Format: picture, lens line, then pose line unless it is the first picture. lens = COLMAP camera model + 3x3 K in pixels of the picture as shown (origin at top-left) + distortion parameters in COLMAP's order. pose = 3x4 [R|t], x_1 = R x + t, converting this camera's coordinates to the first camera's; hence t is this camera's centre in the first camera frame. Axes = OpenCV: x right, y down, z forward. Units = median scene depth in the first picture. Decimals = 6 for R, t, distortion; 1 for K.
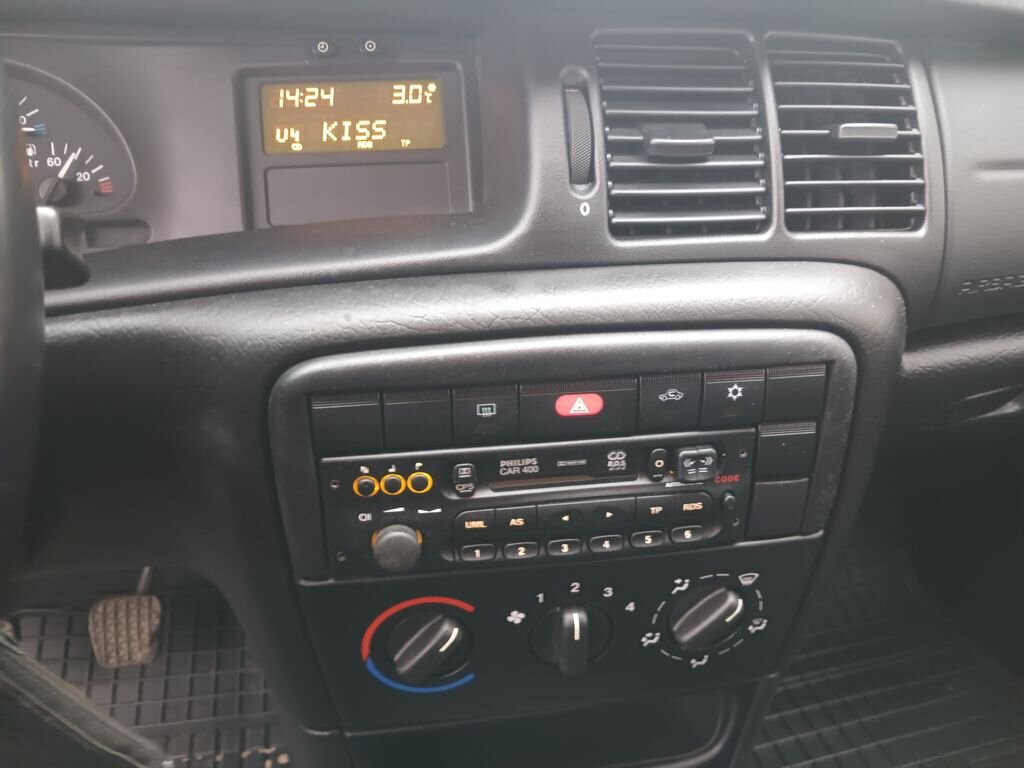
lens RADIAL K [[794.8, 0, 508.7], [0, 794.8, 385.9], [0, 0, 1]] dist [-0.007093, -0.005488]
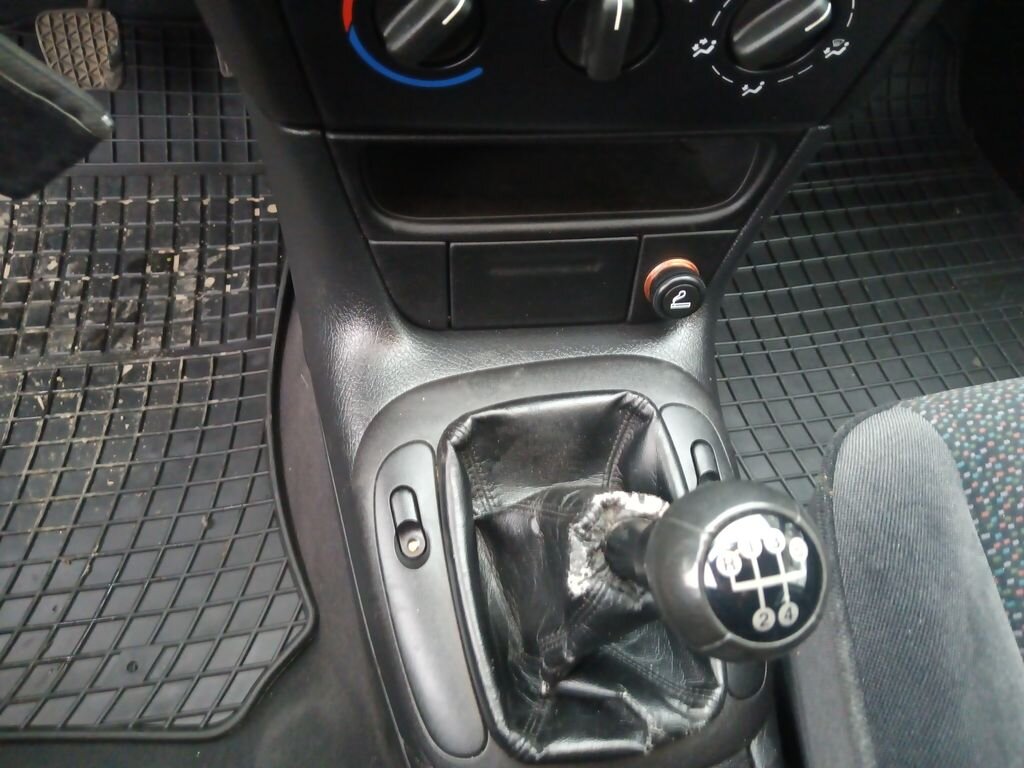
lens RADIAL K [[794.8, 0, 513.8], [0, 794.8, 376.4], [0, 0, 1]] dist [-0.007093, -0.005488]
pose [[0.995459, 0.086782, 0.039121, -0.007903], [-0.094111, 0.835459, 0.541435, 0.091394], [0.014303, -0.542658, 0.839832, 0.071661]]
